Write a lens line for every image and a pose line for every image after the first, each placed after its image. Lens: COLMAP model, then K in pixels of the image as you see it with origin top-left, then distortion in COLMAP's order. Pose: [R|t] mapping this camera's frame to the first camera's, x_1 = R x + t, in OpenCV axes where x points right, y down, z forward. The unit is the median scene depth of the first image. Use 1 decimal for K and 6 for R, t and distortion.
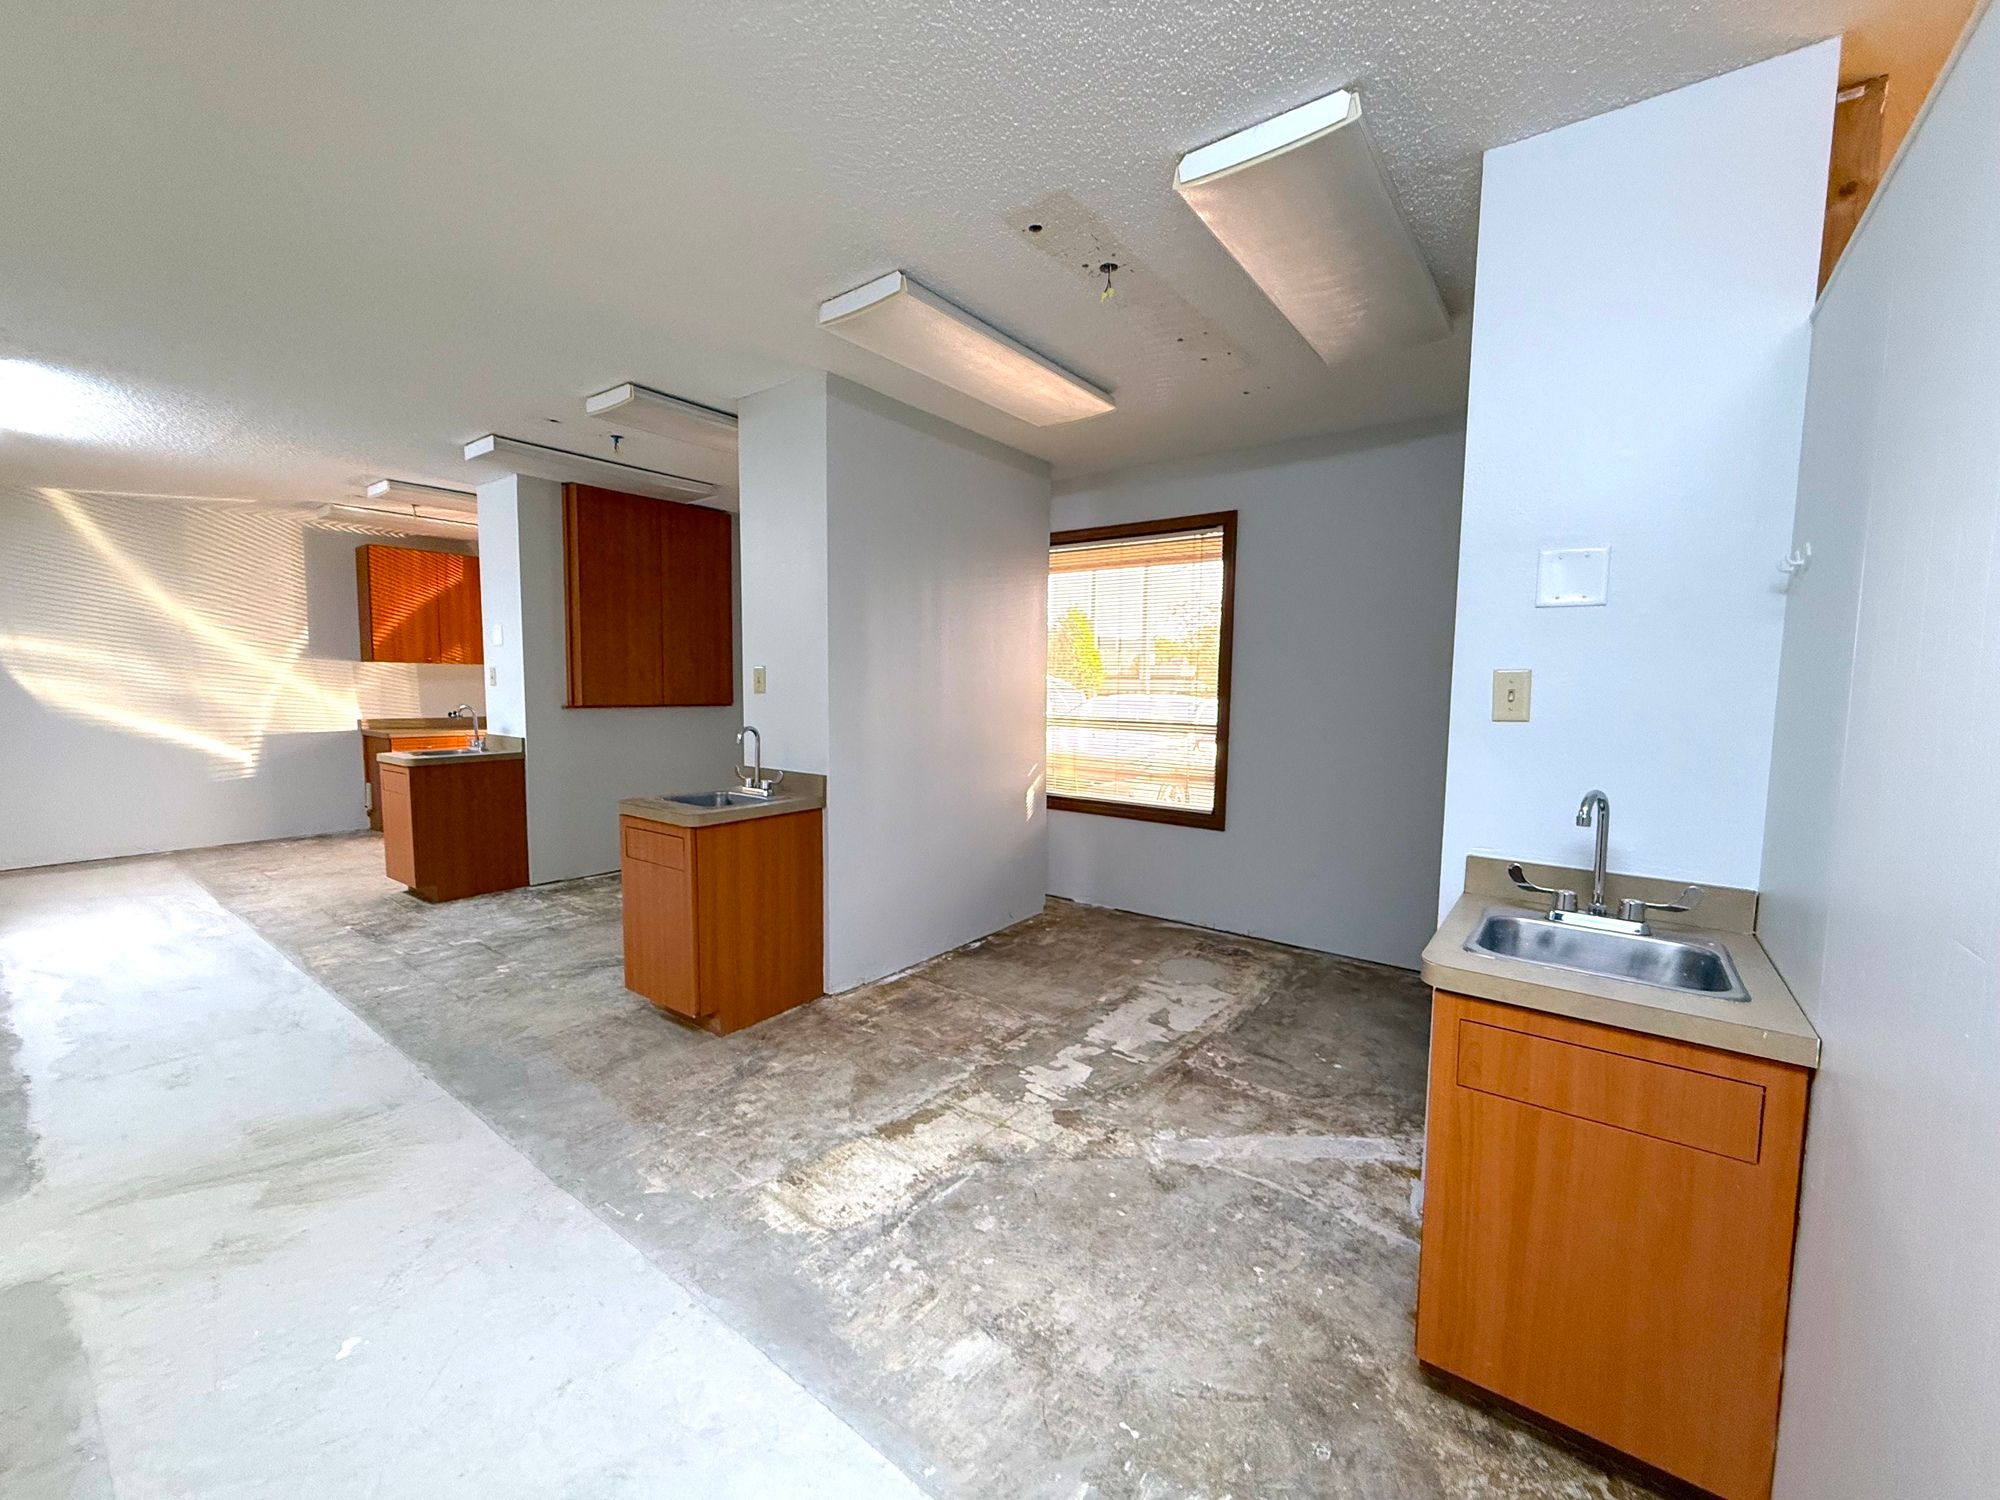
lens RADIAL K [[798.8, 0, 1004.2], [0, 798.8, 746.4], [0, 0, 1]] dist [-0.001107, -0.000887]
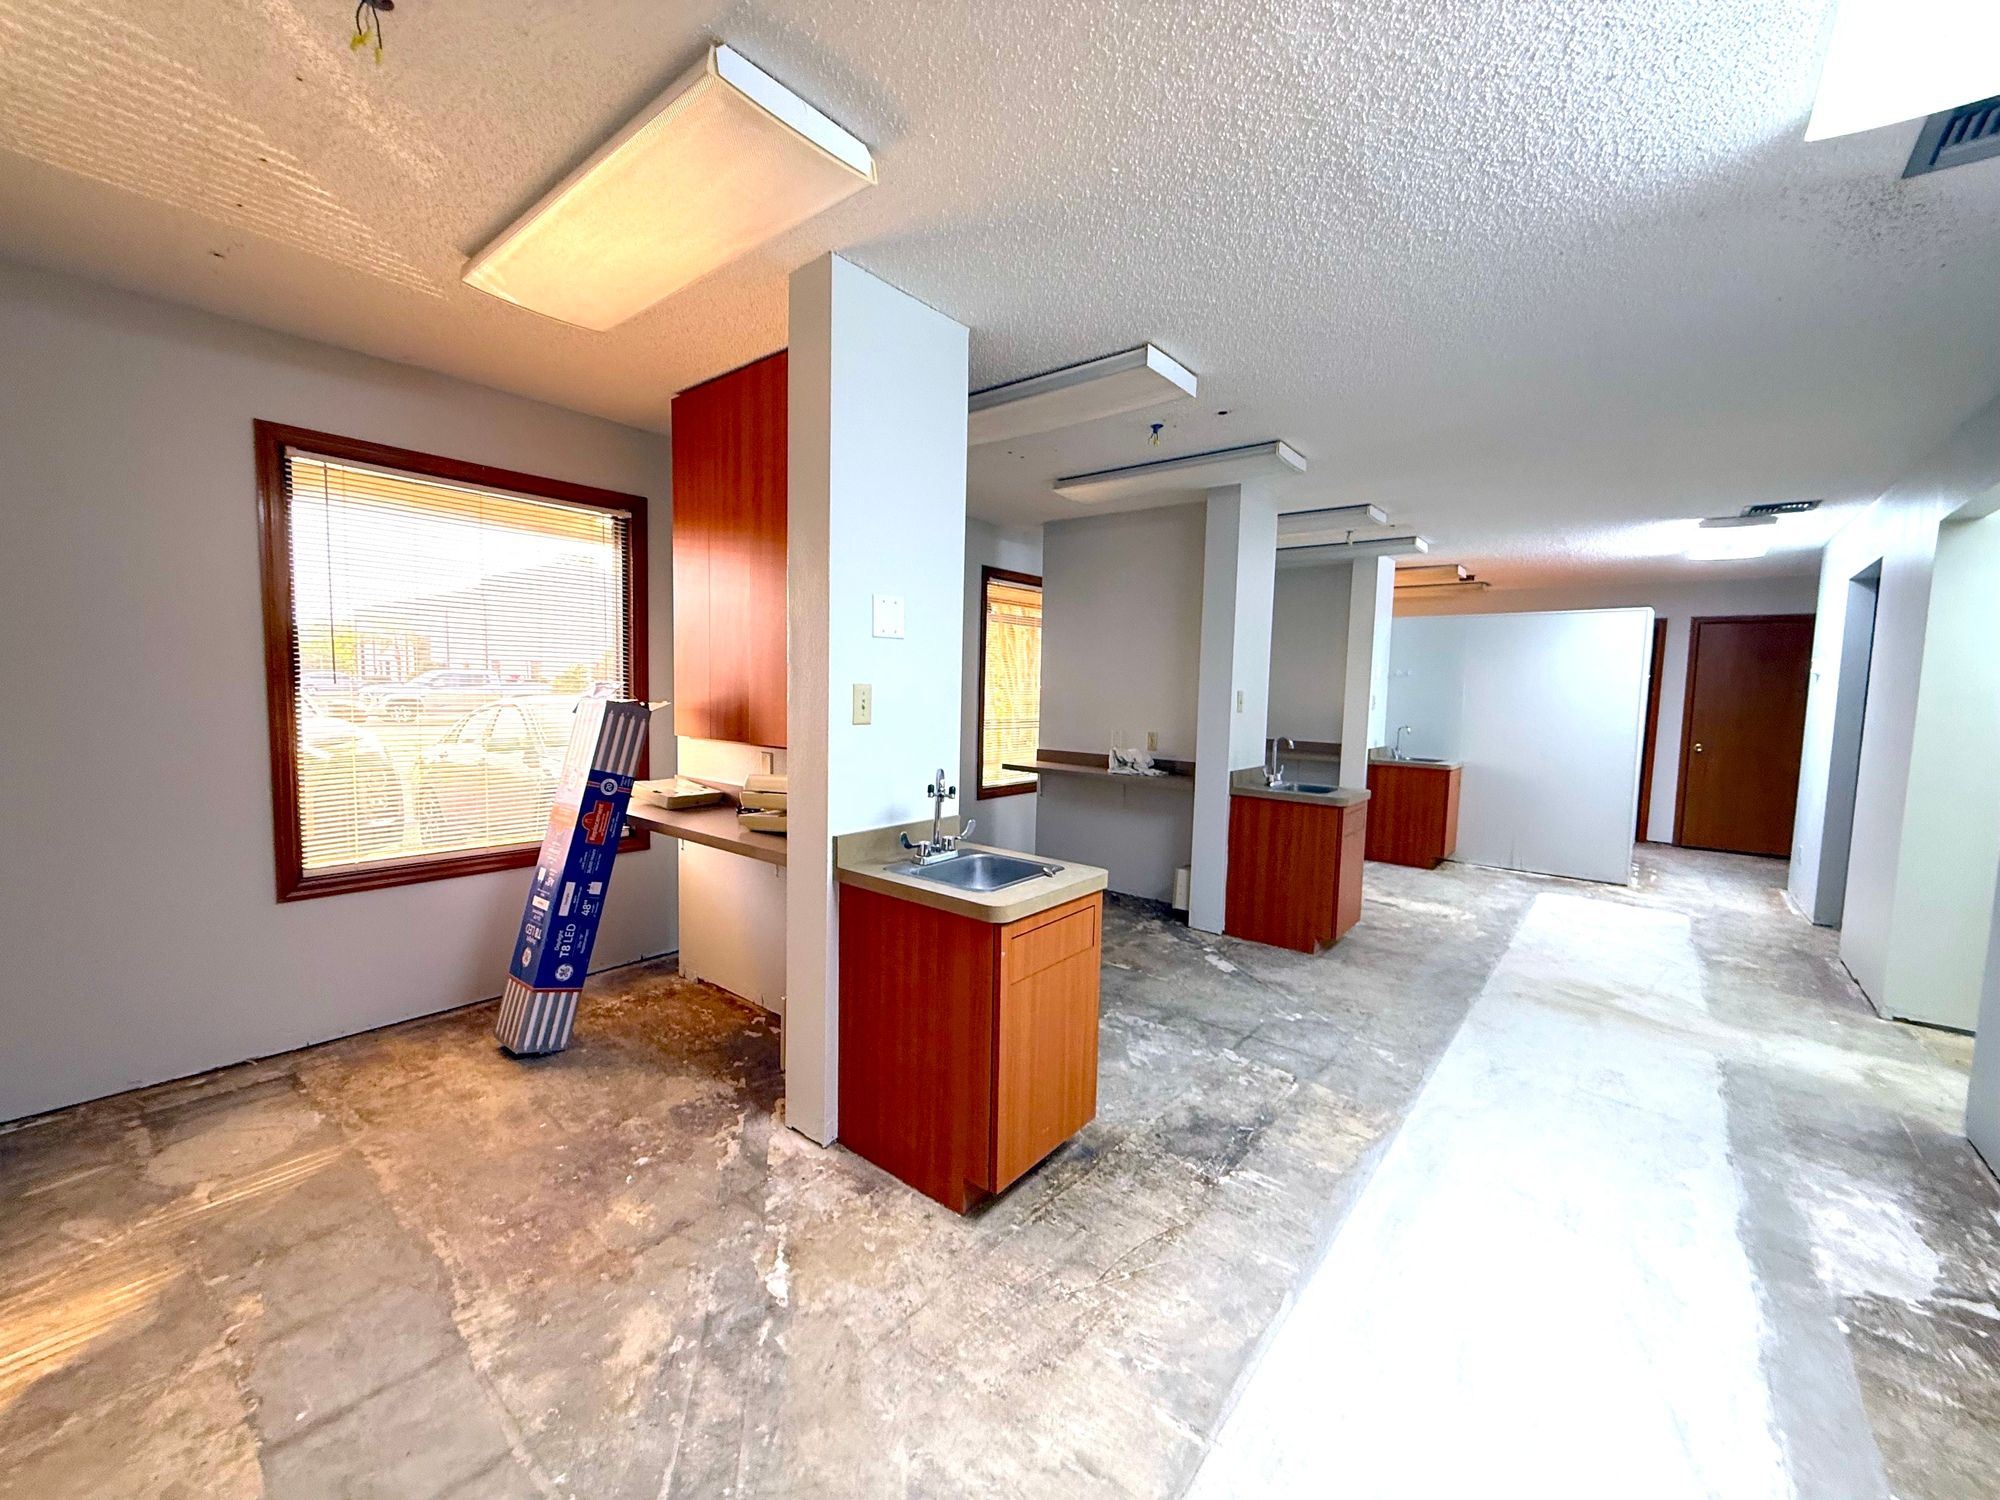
lens RADIAL K [[798.8, 0, 1003.1], [0, 798.8, 751.0], [0, 0, 1]] dist [-0.001107, -0.000887]
pose [[0.040500, -0.094205, 0.994729, -1.602187], [0.059775, 0.993991, 0.091701, -0.143076], [-0.997390, 0.055746, 0.045888, 1.327941]]
